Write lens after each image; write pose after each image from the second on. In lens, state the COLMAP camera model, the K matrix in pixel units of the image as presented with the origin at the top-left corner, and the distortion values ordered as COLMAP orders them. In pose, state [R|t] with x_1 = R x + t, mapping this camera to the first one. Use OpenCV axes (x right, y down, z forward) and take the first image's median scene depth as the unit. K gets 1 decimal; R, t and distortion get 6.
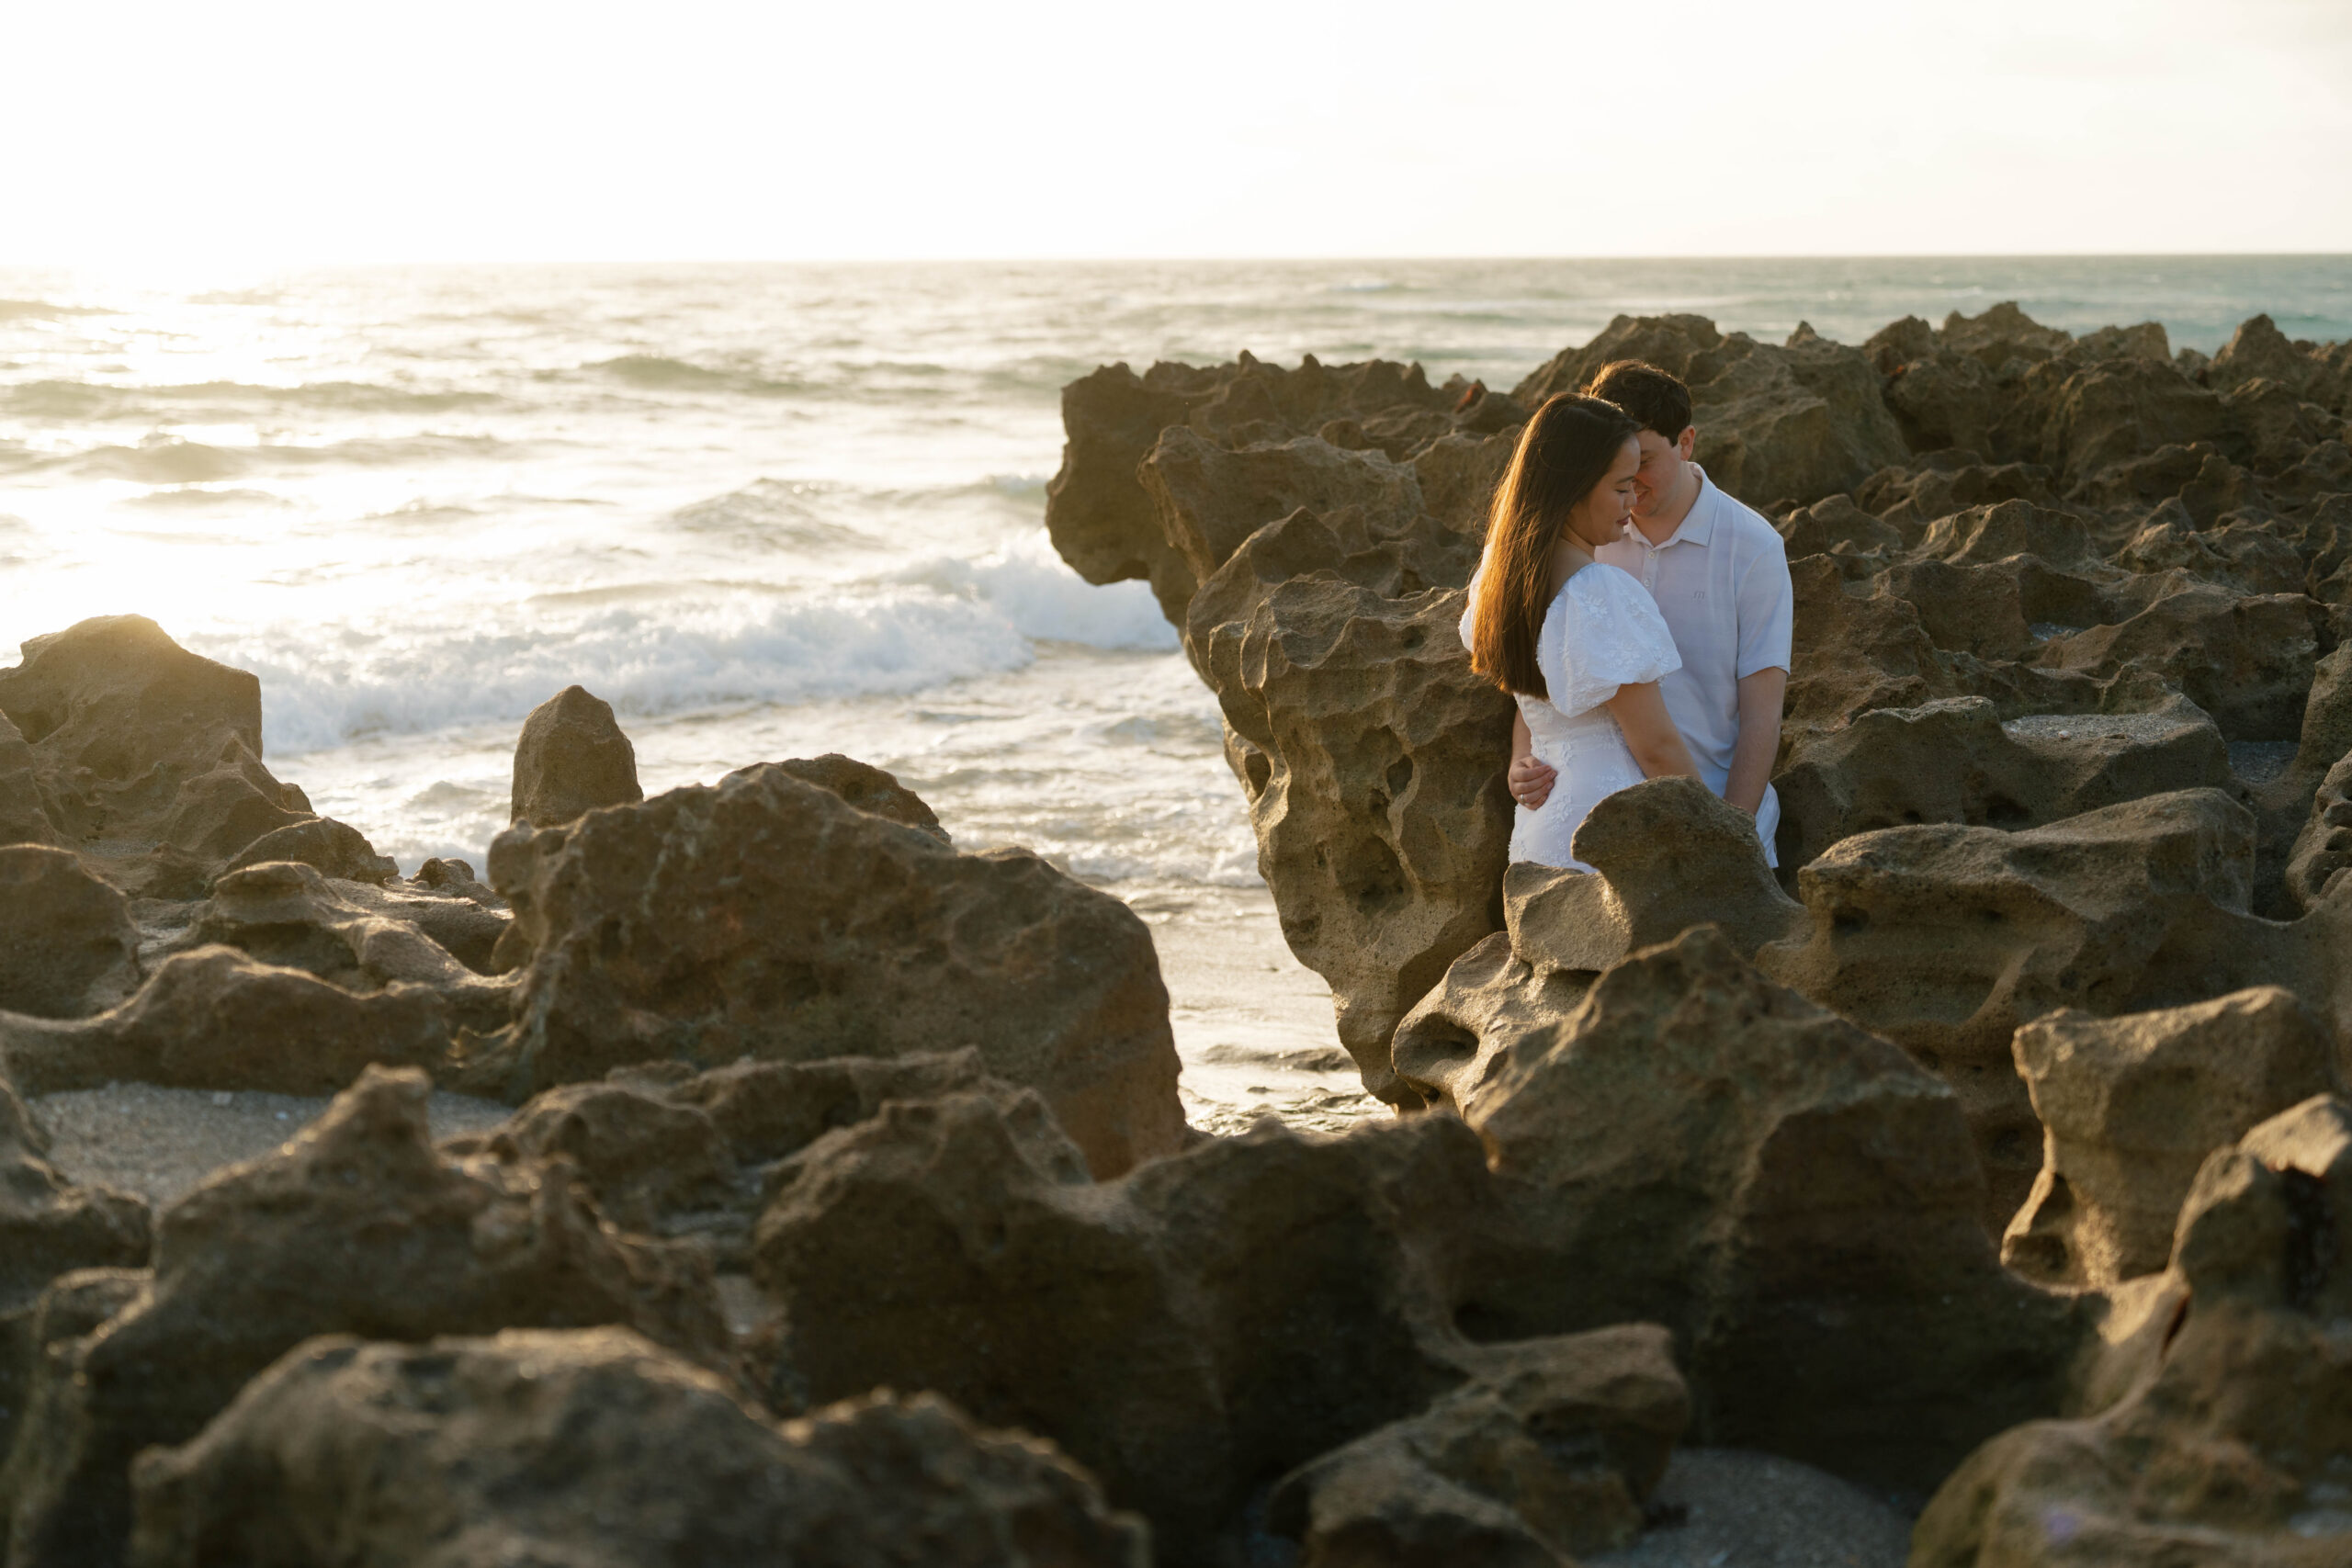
lens RADIAL K [[3406.2, 0, 1194.4], [0, 3406.2, 770.1], [0, 0, 1]] dist [0.000005, 0.000000]
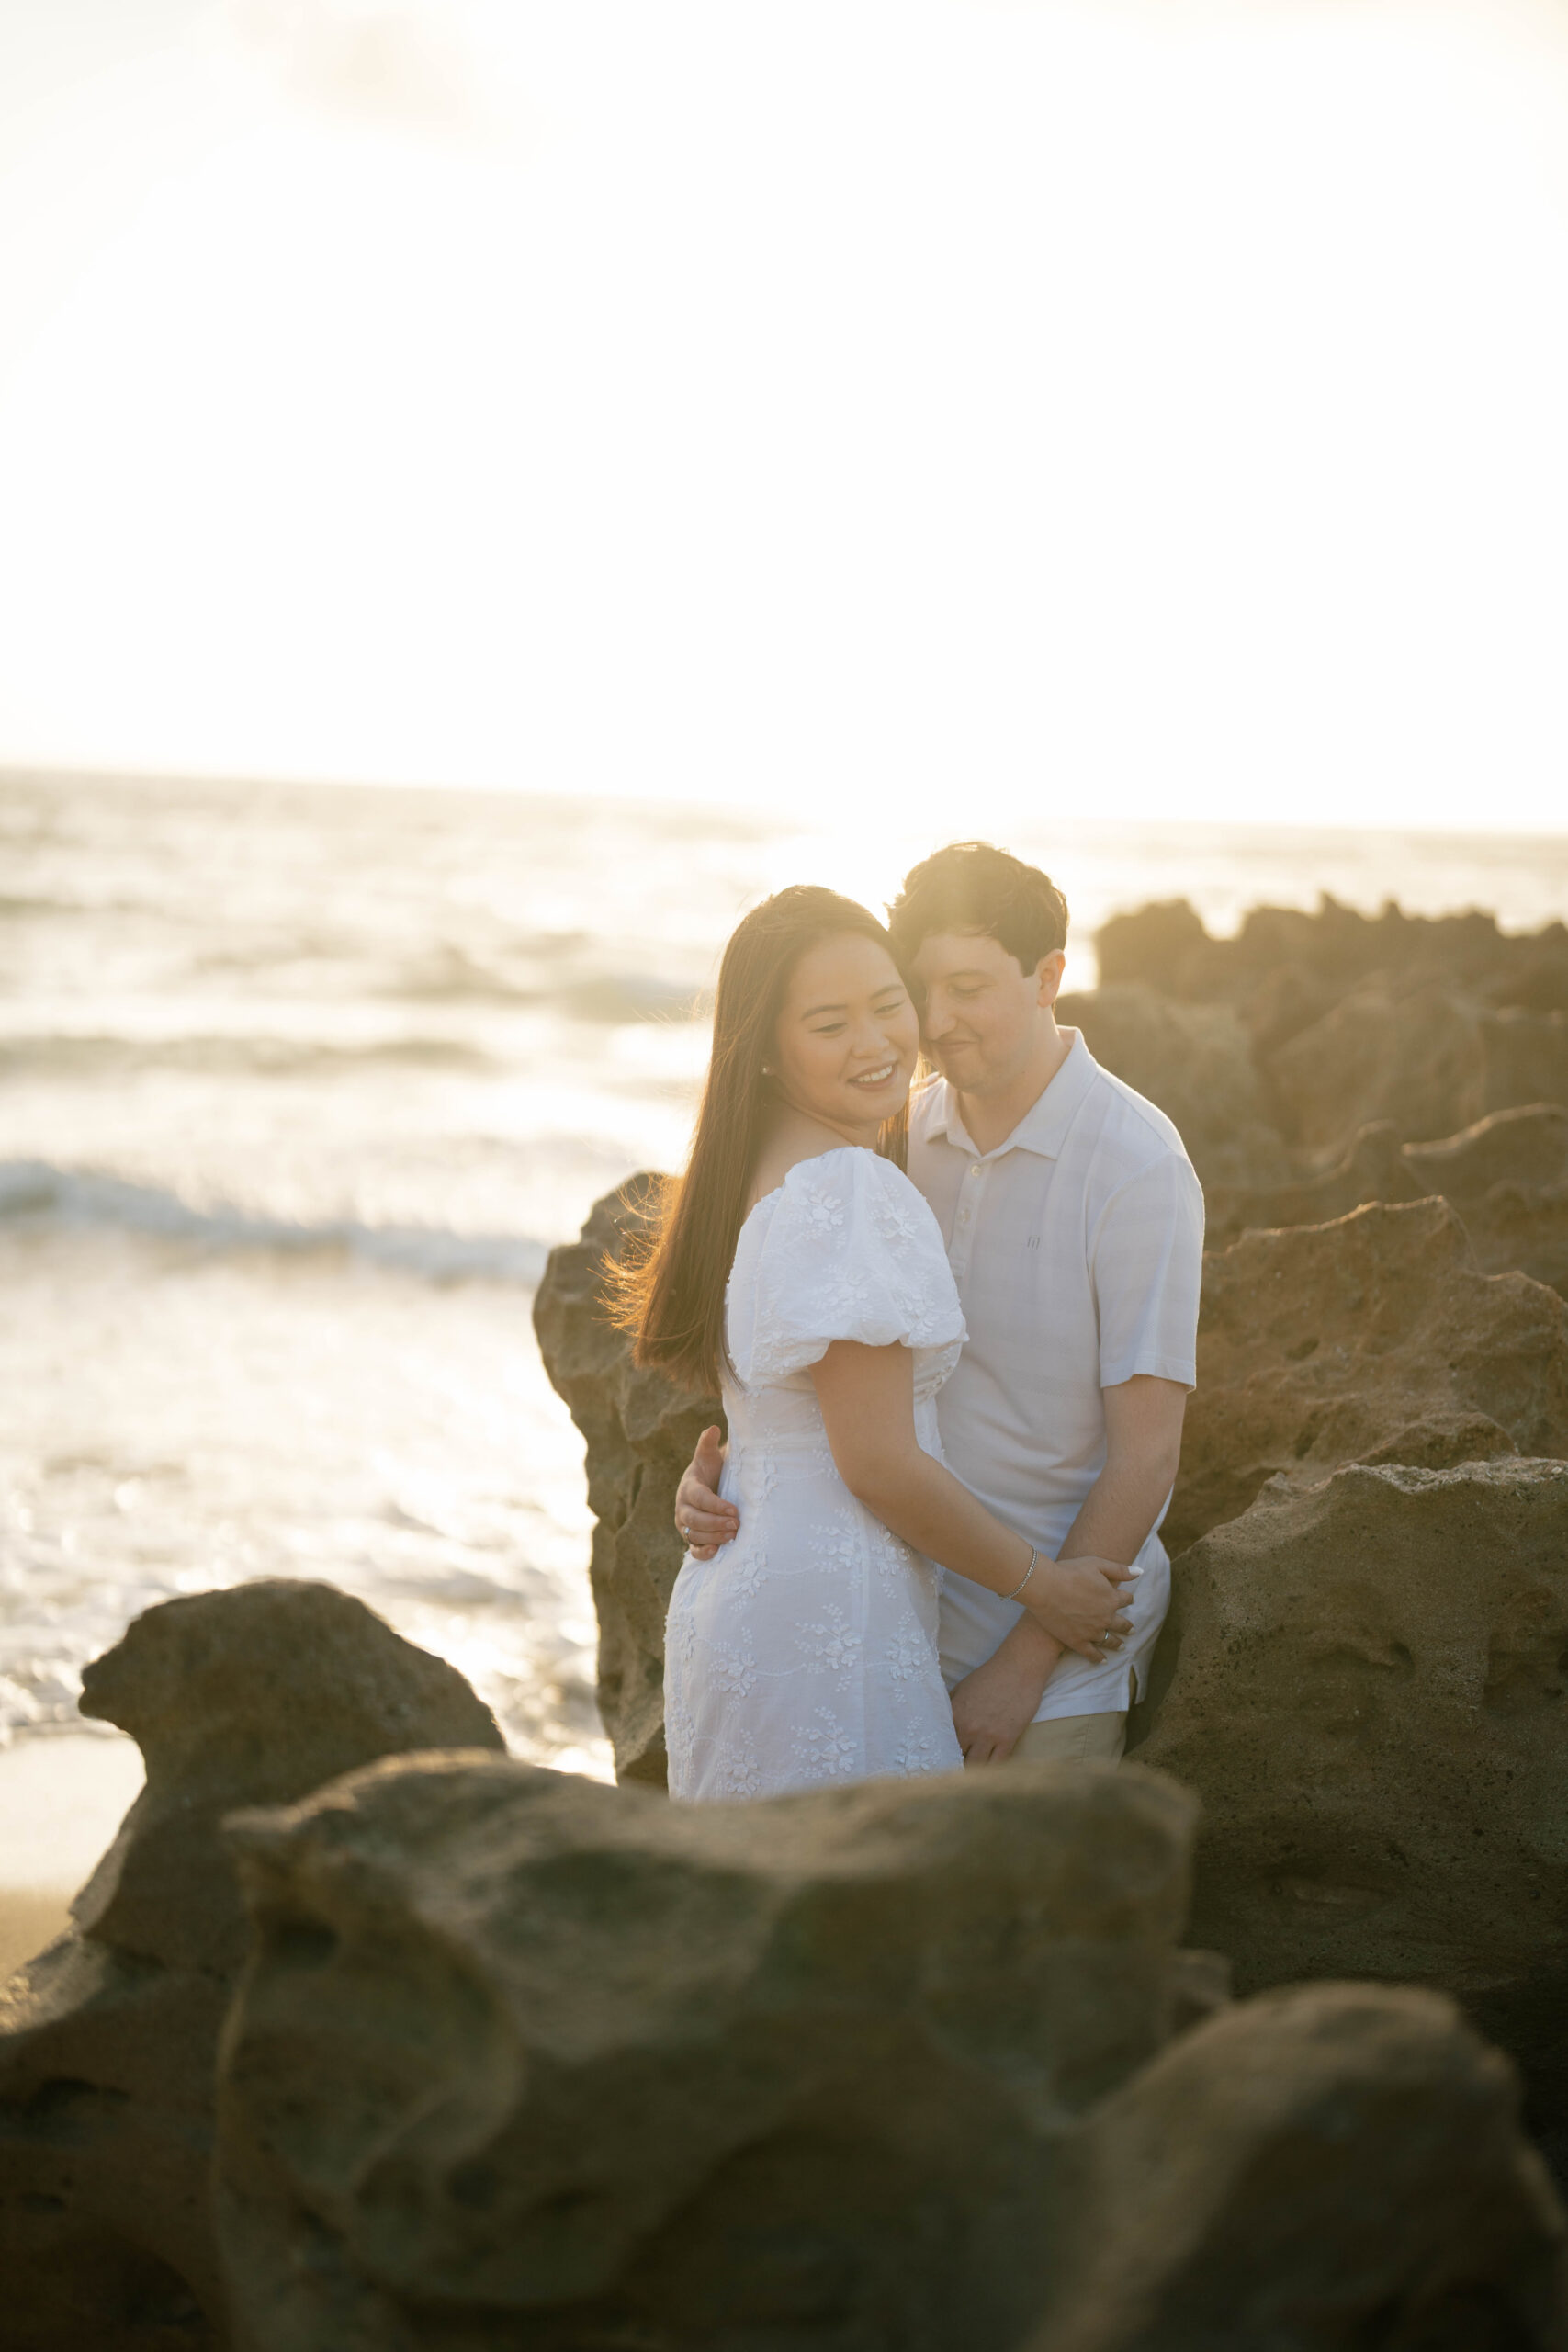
lens RADIAL K [[3356.9, 0, 788.8], [0, 3356.9, 1188.4], [0, 0, 1]] dist [-0.021486, 0.000000]
pose [[0.938436, 0.086434, -0.334465, 0.297440], [-0.099985, 0.994712, -0.023479, -0.041922], [0.330666, 0.055475, 0.942116, 0.415380]]
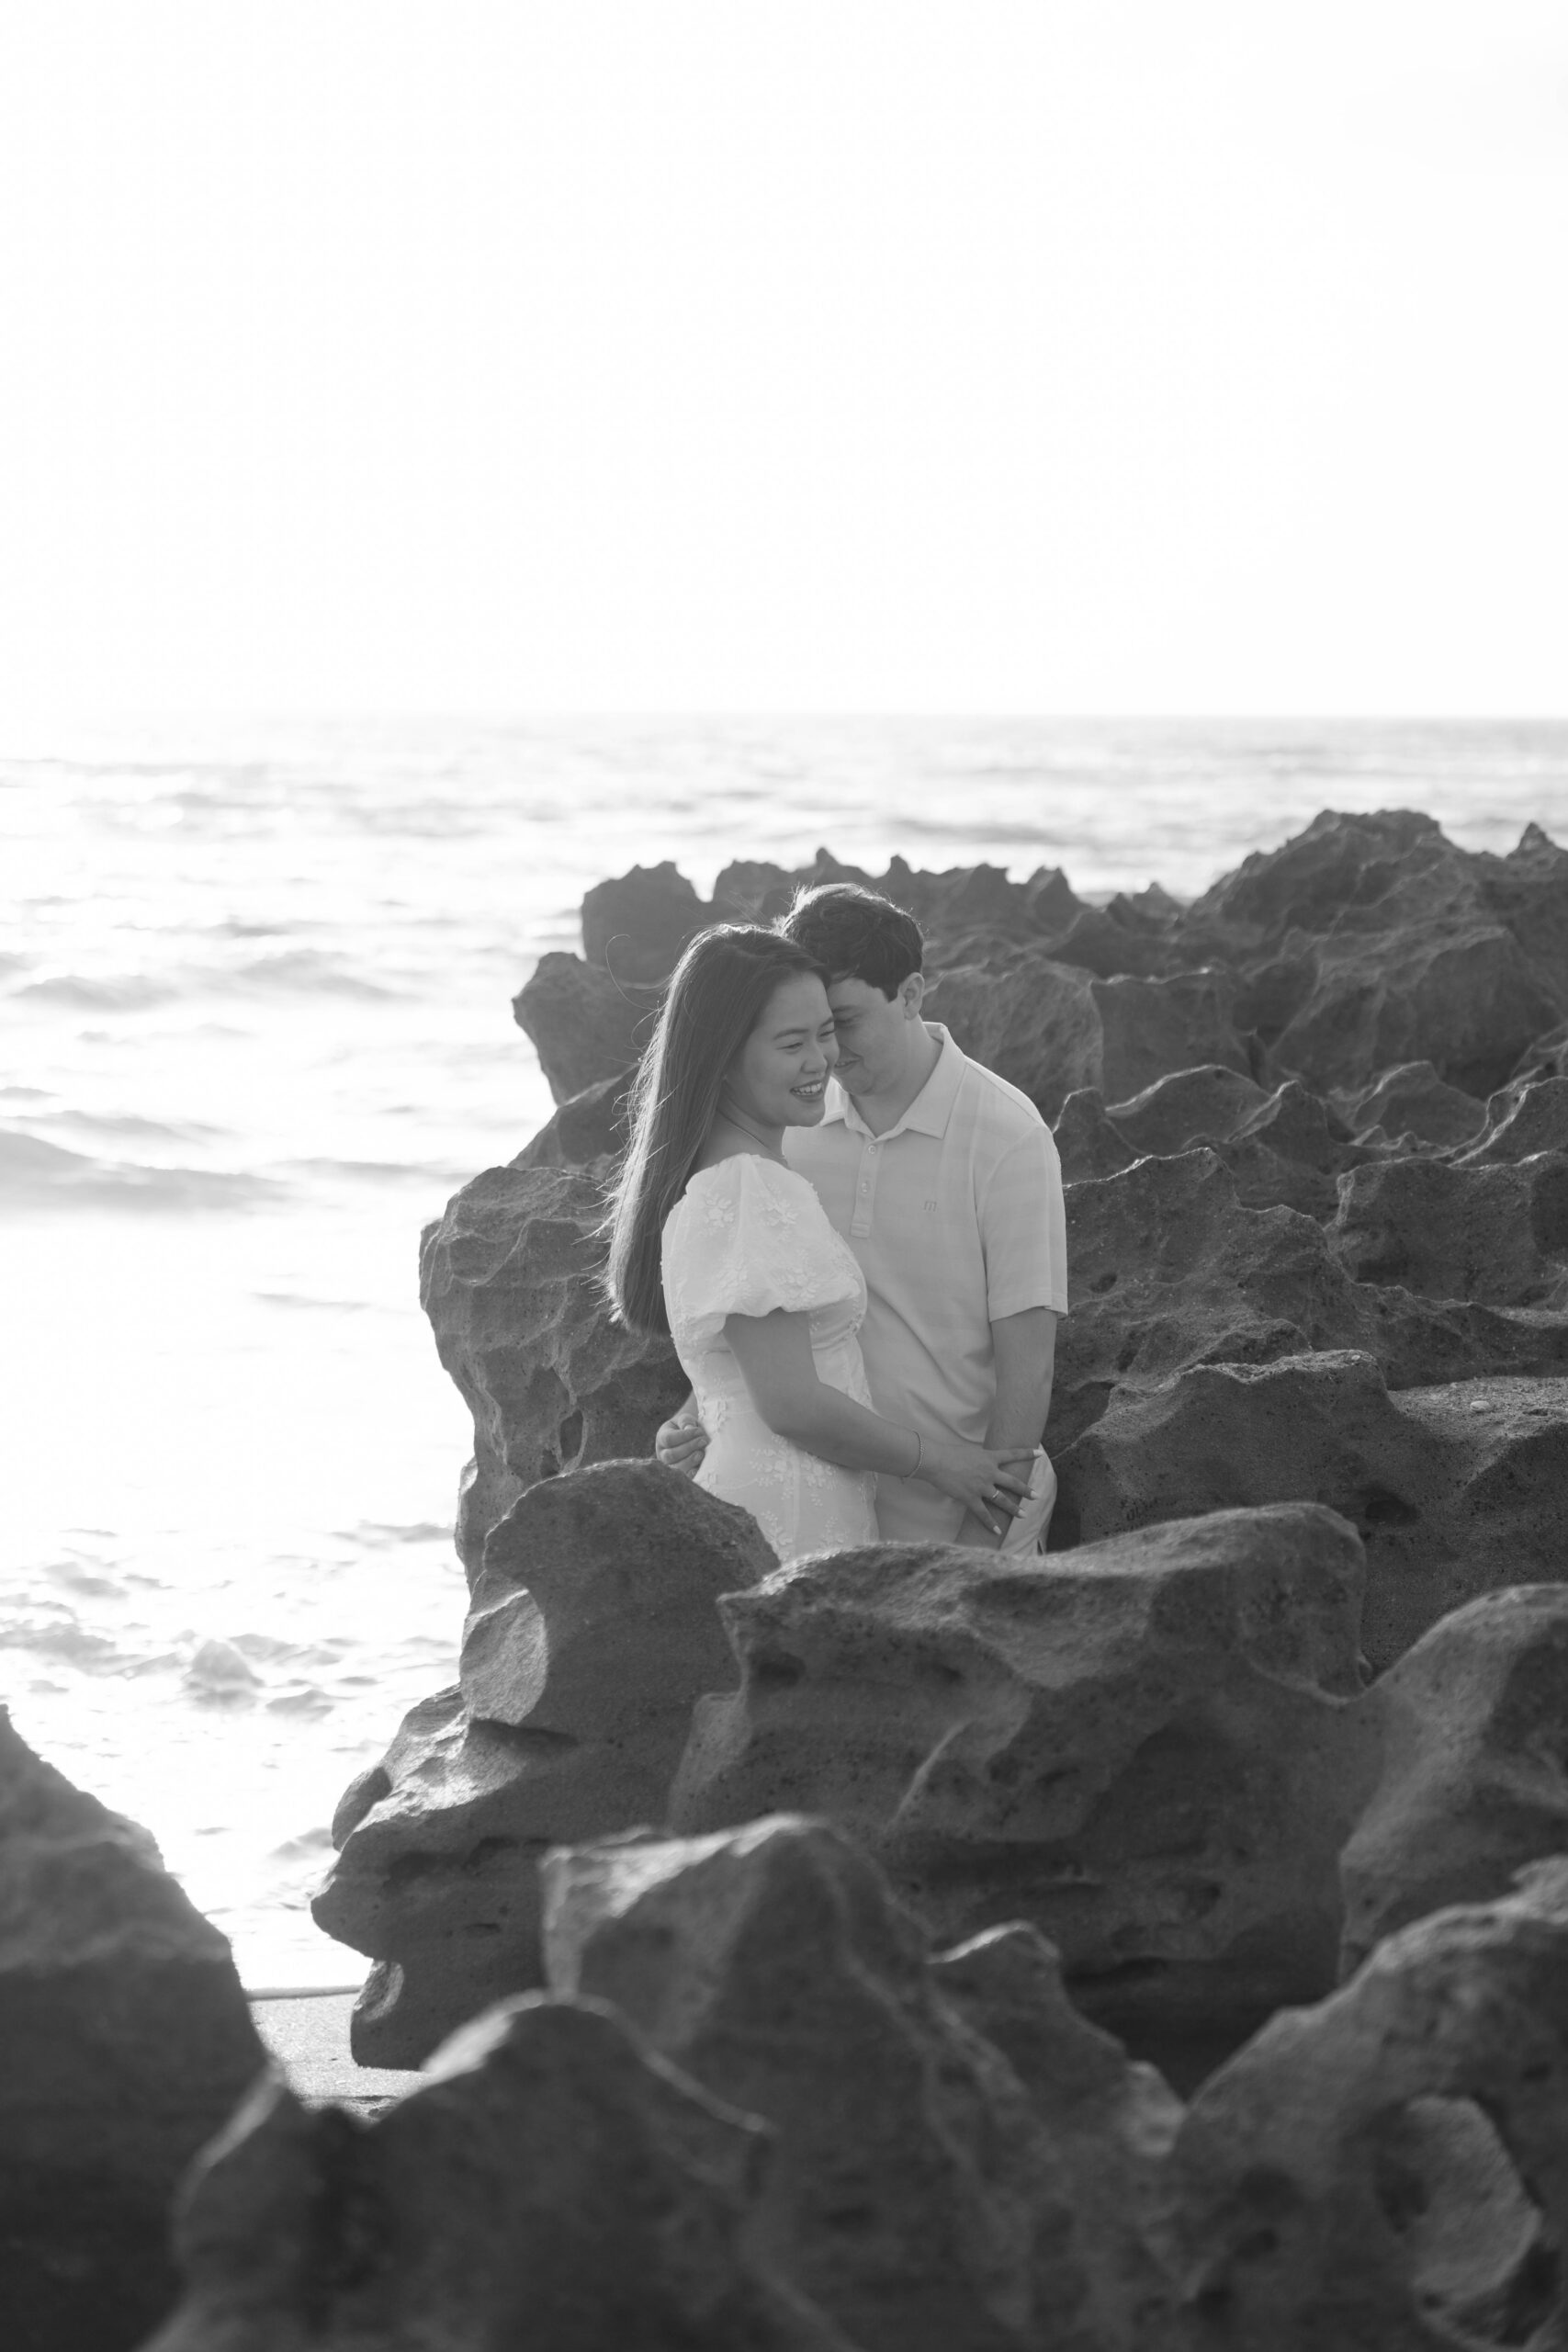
lens RADIAL K [[4407.3, 0, 762.1], [0, 4407.3, 1180.3], [0, 0, 1]] dist [0.009119, 0.000000]
pose [[0.992588, 0.025278, -0.118873, 0.217331], [-0.030345, 0.998698, -0.041005, -0.015639], [0.117682, 0.044308, 0.992062, 0.048631]]
